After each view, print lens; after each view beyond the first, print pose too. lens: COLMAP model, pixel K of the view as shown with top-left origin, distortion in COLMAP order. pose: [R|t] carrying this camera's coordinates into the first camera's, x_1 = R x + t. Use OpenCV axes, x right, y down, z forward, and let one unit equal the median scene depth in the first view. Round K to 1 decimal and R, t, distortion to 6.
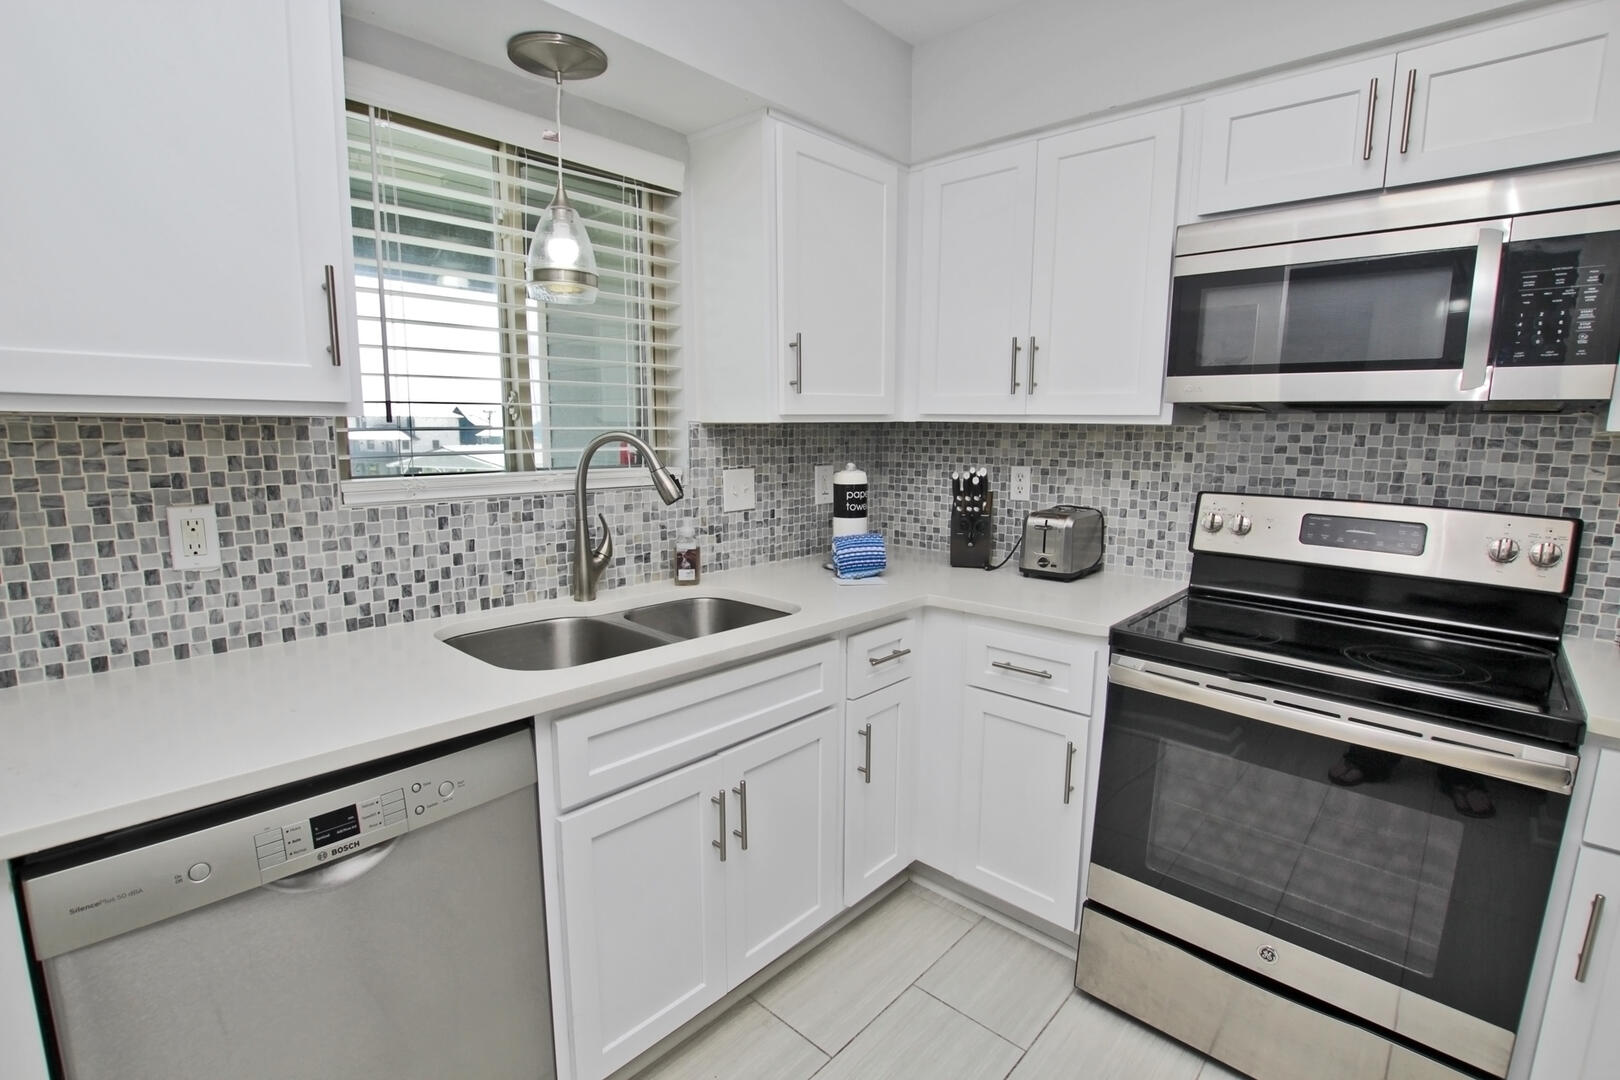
lens RADIAL K [[752.7, 0, 808.6], [0, 752.7, 546.0], [0, 0, 1]] dist [-0.030000, 0.002902]
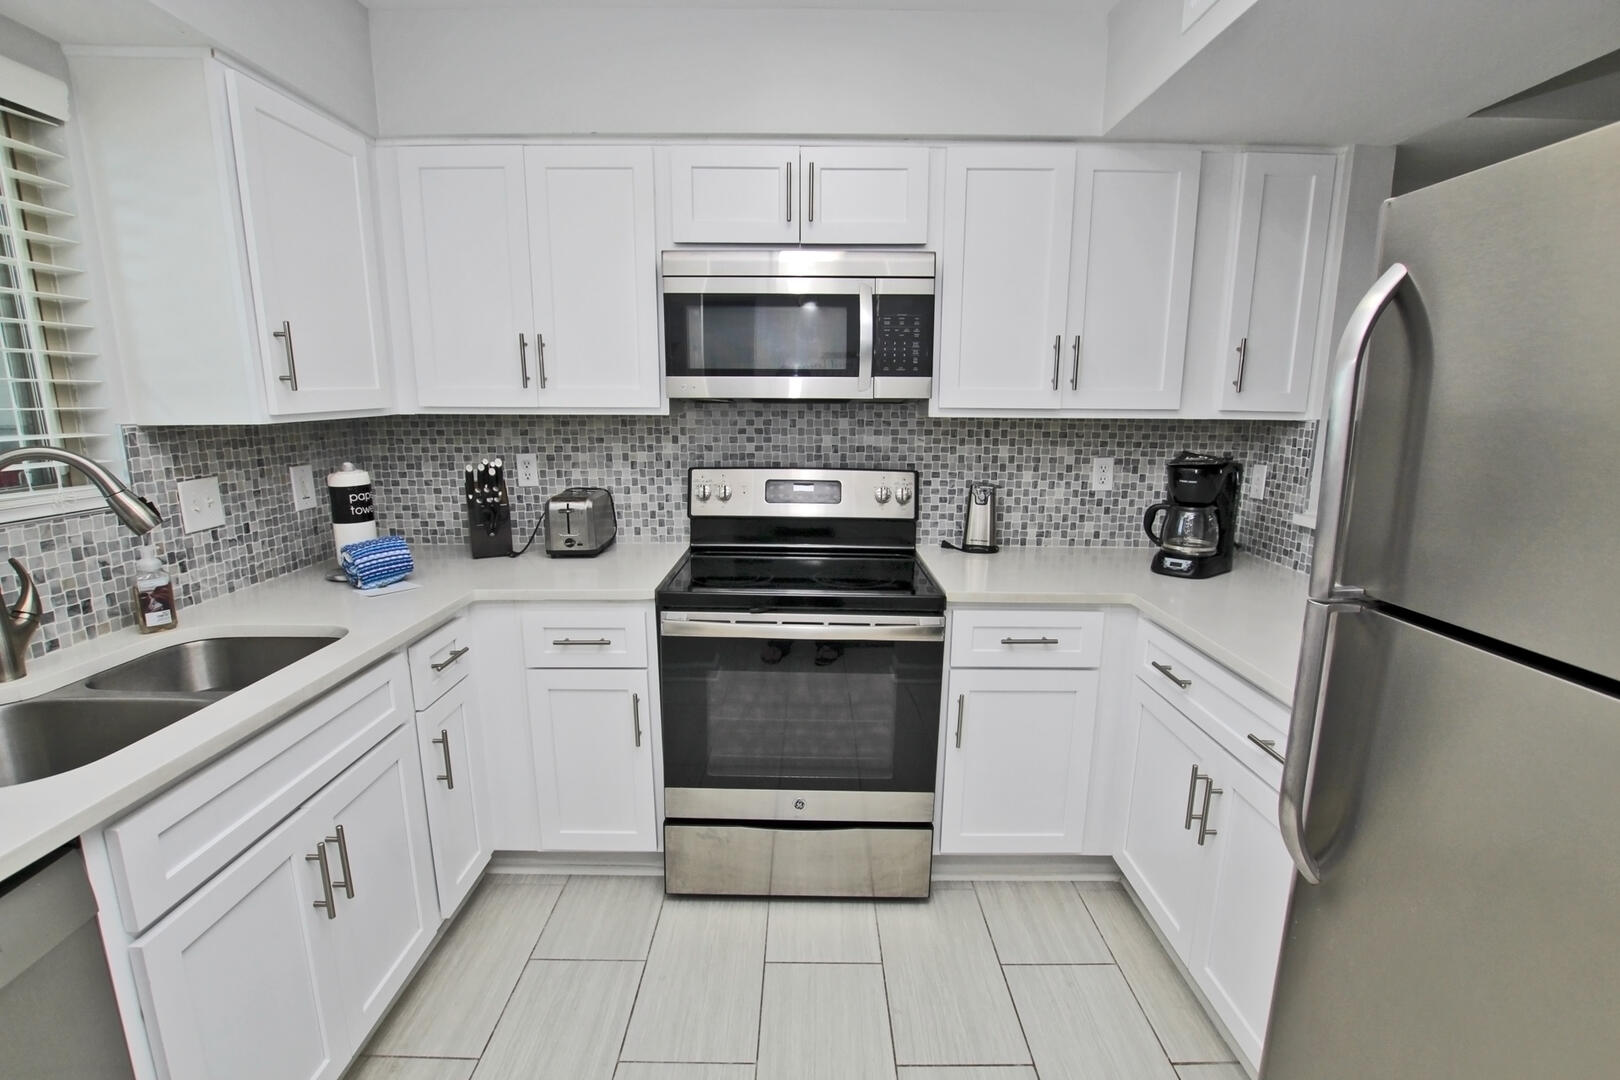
lens RADIAL K [[752.7, 0, 808.5], [0, 752.7, 544.7], [0, 0, 1]] dist [-0.030000, 0.002902]
pose [[0.737791, -0.136043, 0.661178, -0.177655], [0.109684, 0.990625, 0.081436, -0.030352], [-0.666058, 0.012438, 0.745796, -0.047056]]
